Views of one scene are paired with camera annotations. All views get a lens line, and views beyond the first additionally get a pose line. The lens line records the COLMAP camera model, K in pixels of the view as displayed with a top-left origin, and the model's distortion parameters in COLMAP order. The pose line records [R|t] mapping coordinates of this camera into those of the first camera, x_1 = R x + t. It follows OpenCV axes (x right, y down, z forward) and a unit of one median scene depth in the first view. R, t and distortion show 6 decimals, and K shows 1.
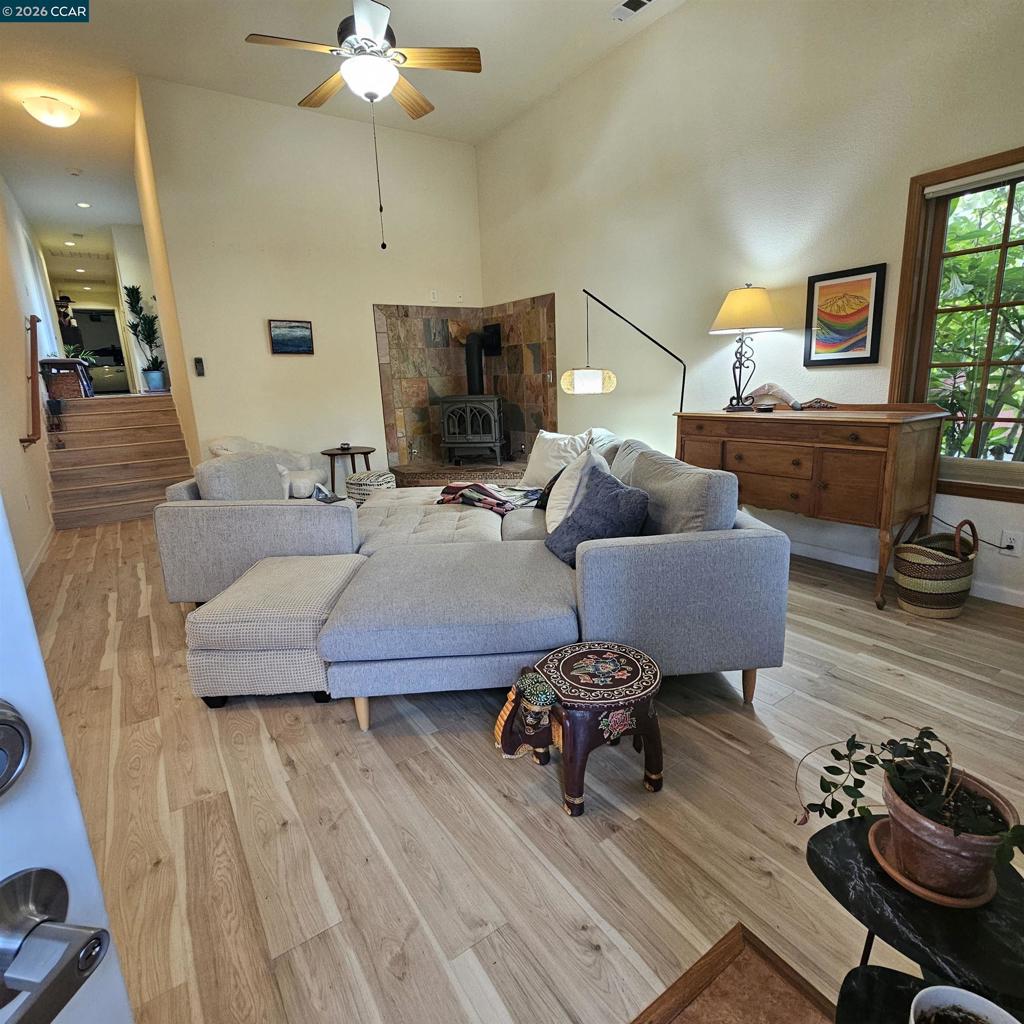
lens RADIAL K [[559.4, 0, 511.8], [0, 559.4, 508.9], [0, 0, 1]] dist [-0.003974, 0.001714]
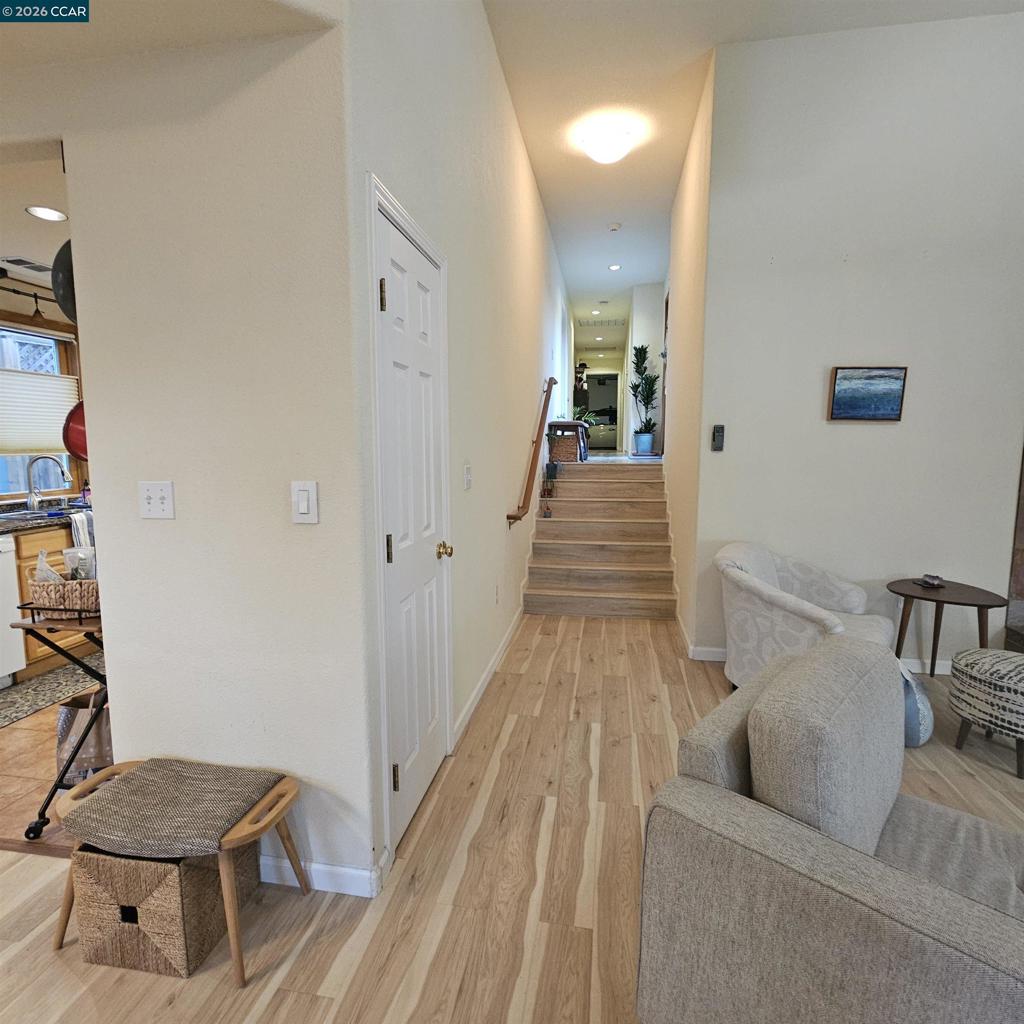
lens RADIAL K [[559.4, 0, 511.8], [0, 559.4, 508.9], [0, 0, 1]] dist [-0.003974, 0.001714]
pose [[0.718125, 0.119571, -0.685565, -0.205777], [-0.187798, 0.981877, -0.025466, -0.081889], [0.670096, 0.147036, 0.727565, 0.270382]]
